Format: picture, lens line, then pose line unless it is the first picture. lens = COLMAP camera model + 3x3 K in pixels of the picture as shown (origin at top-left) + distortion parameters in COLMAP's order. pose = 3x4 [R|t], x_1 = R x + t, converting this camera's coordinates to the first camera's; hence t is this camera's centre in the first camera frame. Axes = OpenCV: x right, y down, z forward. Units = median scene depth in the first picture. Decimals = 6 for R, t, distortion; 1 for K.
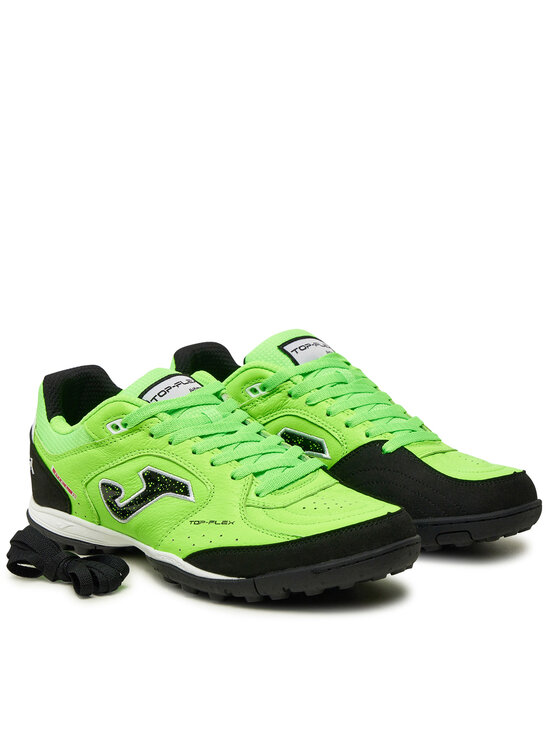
lens RADIAL K [[2021.3, 0, 280.2], [0, 2021.3, 373.3], [0, 0, 1]] dist [-0.010559, 0.000000]
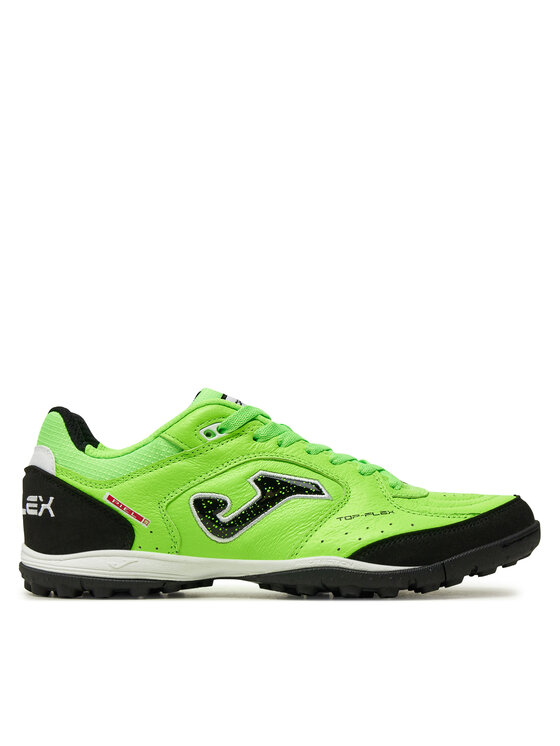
lens RADIAL K [[1161.6, 0, 279.7], [0, 1161.6, 372.1], [0, 0, 1]] dist [0.021262, 0.000000]
pose [[0.703757, 0.102390, 0.703023, -0.426448], [0.132907, 0.953115, -0.271860, 0.145554], [-0.697898, 0.284760, 0.657153, 0.641579]]
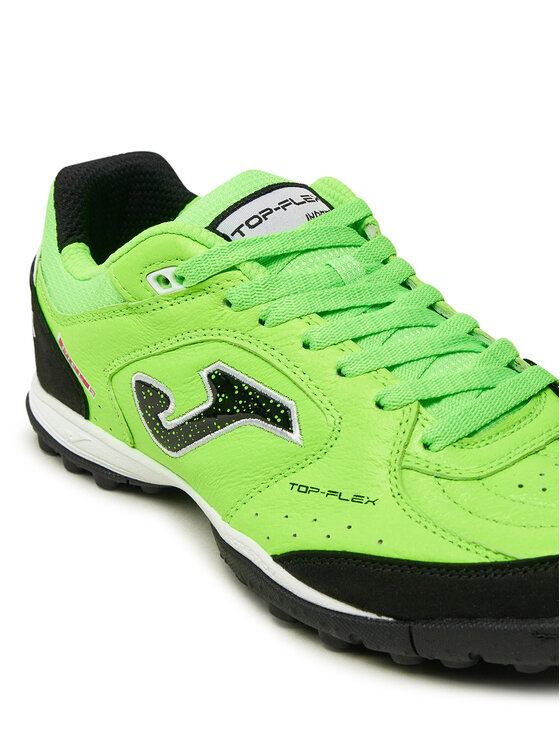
lens RADIAL K [[1526.8, 0, 282.2], [0, 1526.8, 372.3], [0, 0, 1]] dist [-0.060161, 0.000000]
pose [[0.995593, 0.061069, -0.071173, -0.020319], [-0.048345, 0.984519, 0.168479, -0.019291], [0.080360, -0.164296, 0.983132, 0.609003]]
